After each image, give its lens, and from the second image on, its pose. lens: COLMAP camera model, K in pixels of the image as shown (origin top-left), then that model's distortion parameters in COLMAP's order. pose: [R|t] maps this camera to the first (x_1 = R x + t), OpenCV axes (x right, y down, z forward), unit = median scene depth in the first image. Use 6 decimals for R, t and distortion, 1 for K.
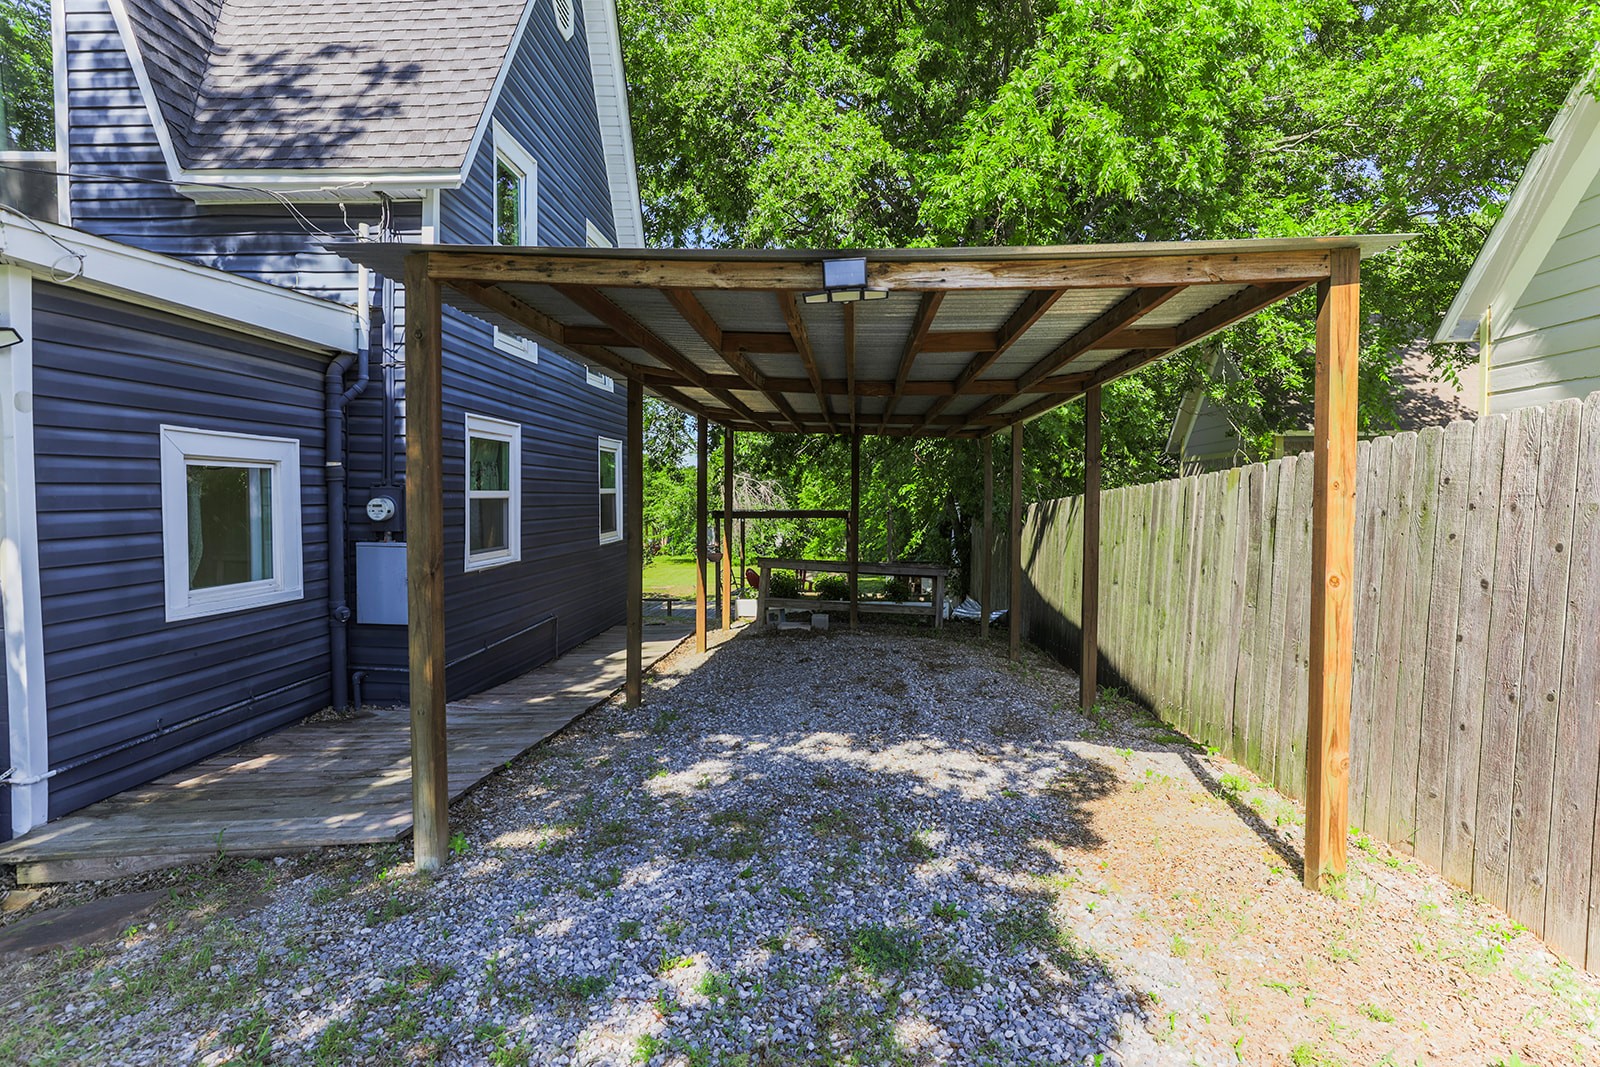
lens RADIAL K [[772.0, 0, 809.8], [0, 772.0, 517.3], [0, 0, 1]] dist [0.001733, -0.000152]
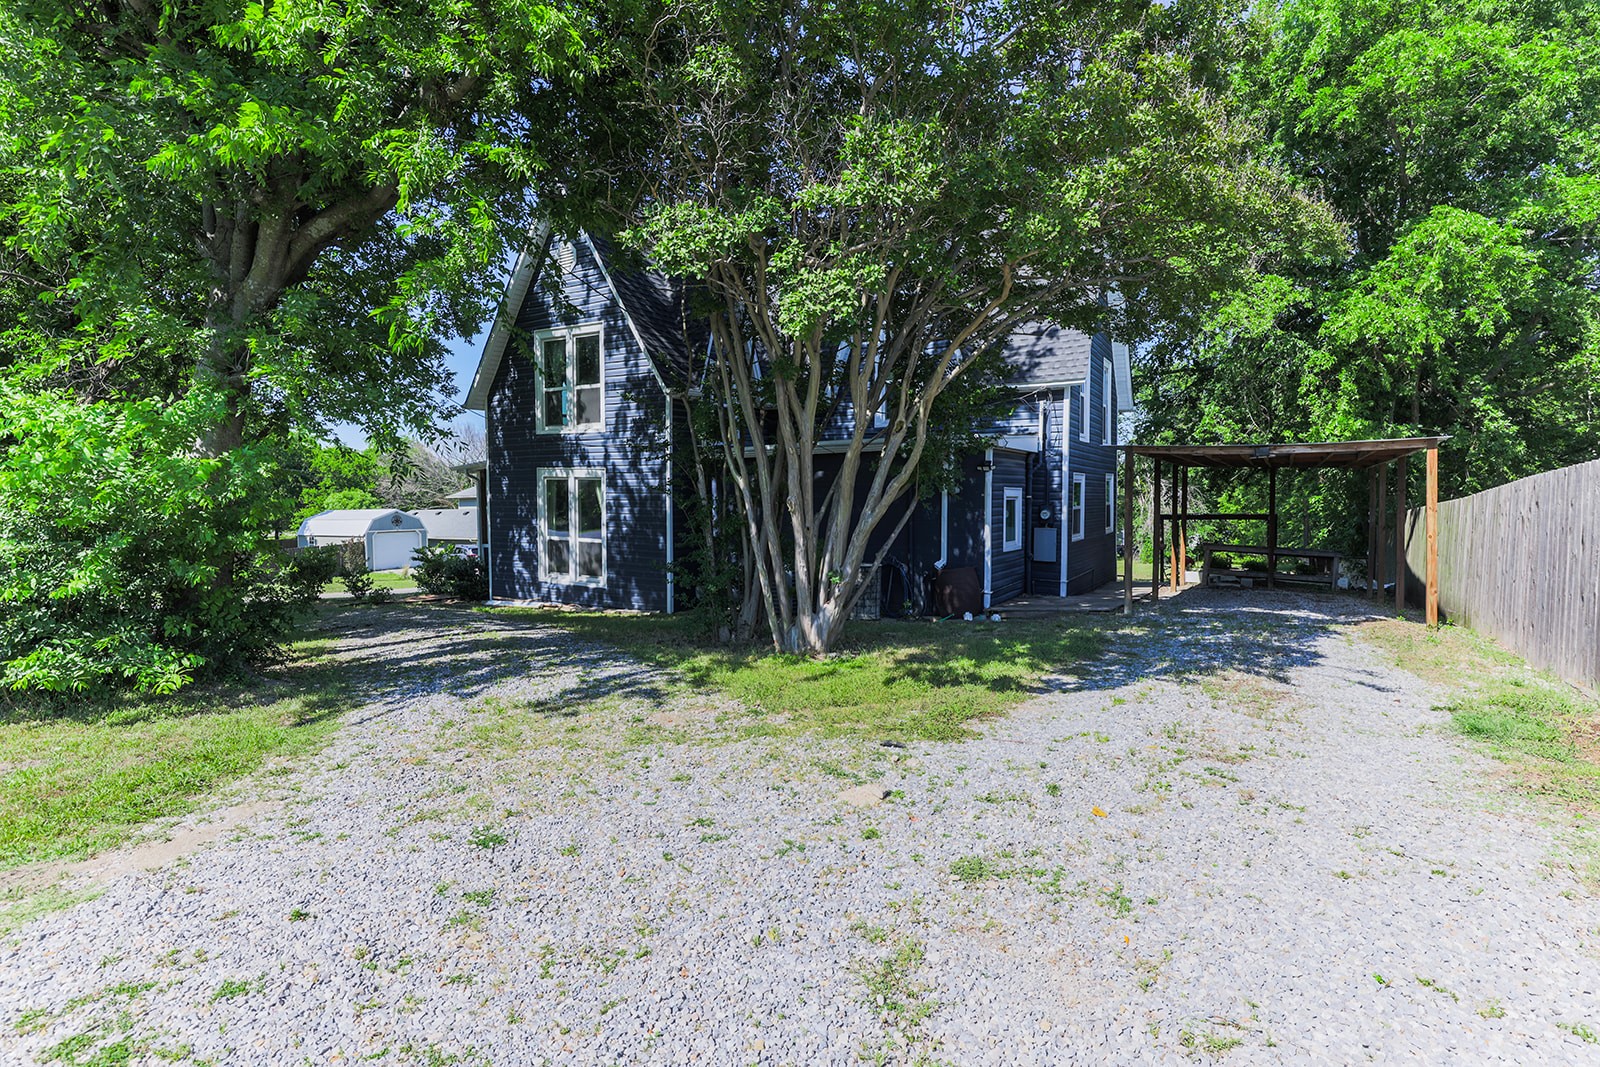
lens RADIAL K [[772.0, 0, 809.8], [0, 772.0, 517.3], [0, 0, 1]] dist [0.001733, -0.000152]
pose [[0.882227, 0.000734, -0.470824, -0.047911], [-0.002410, 0.999993, -0.002957, 0.005935], [0.470818, 0.003744, 0.882222, -1.255744]]
